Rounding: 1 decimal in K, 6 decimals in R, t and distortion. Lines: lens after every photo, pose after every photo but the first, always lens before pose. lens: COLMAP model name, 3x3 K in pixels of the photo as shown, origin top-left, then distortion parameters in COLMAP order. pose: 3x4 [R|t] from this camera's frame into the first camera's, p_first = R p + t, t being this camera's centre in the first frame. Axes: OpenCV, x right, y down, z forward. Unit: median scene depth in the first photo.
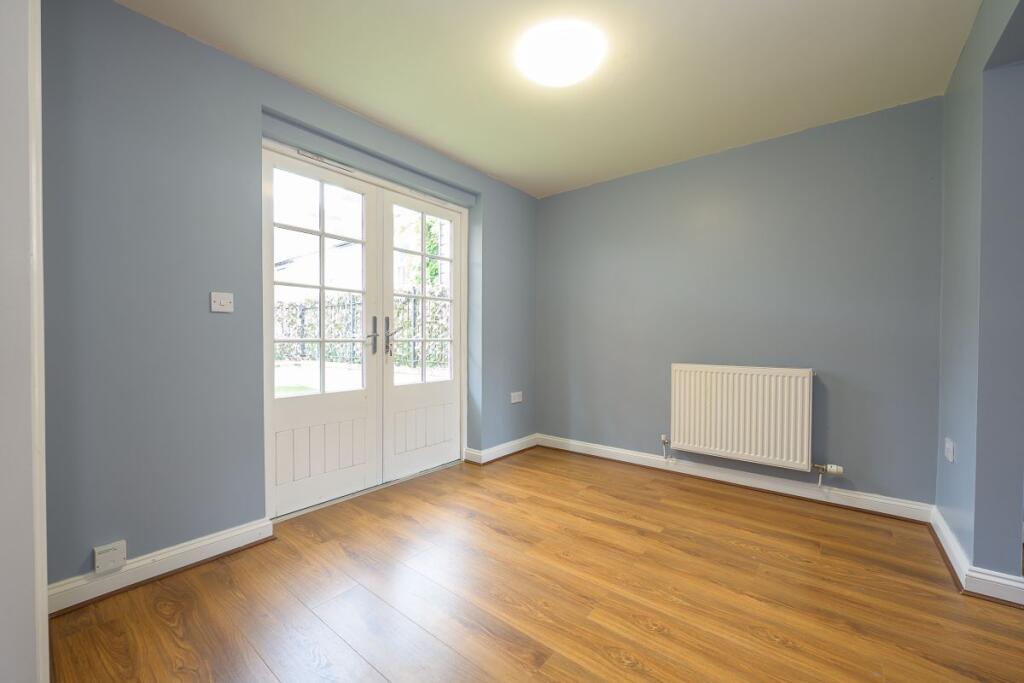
lens RADIAL K [[406.6, 0, 511.4], [0, 406.6, 343.7], [0, 0, 1]] dist [-0.004847, 0.000016]
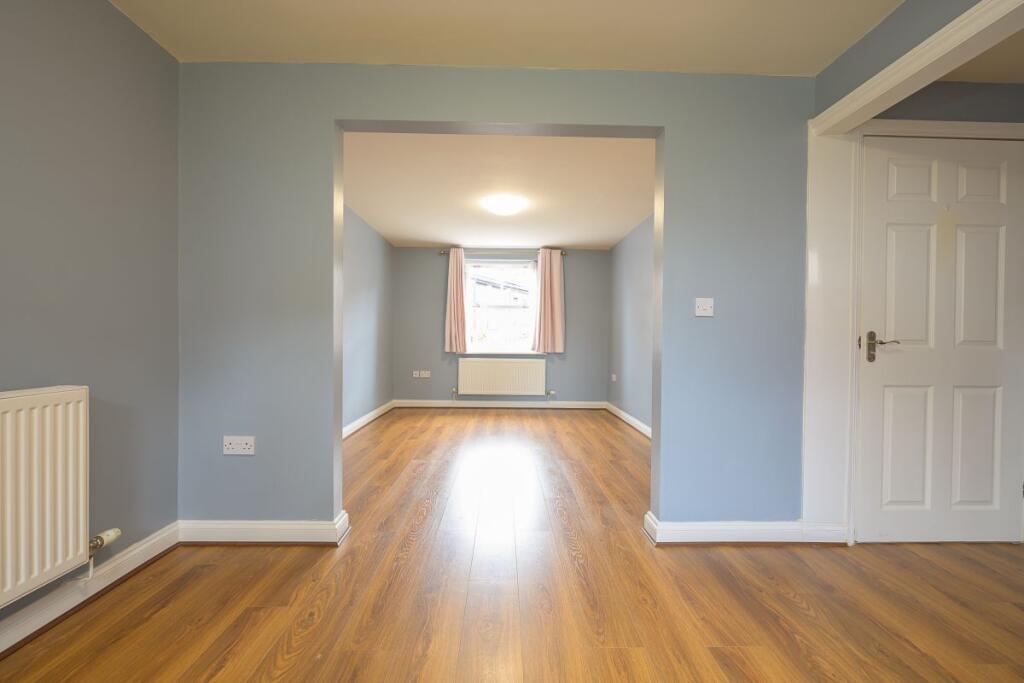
lens RADIAL K [[406.6, 0, 511.4], [0, 406.6, 343.7], [0, 0, 1]] dist [-0.004847, 0.000016]
pose [[-0.645598, -0.019728, 0.763422, -0.085374], [-0.005357, 0.999759, 0.021305, -0.010625], [-0.763658, 0.009665, -0.645548, 0.835003]]
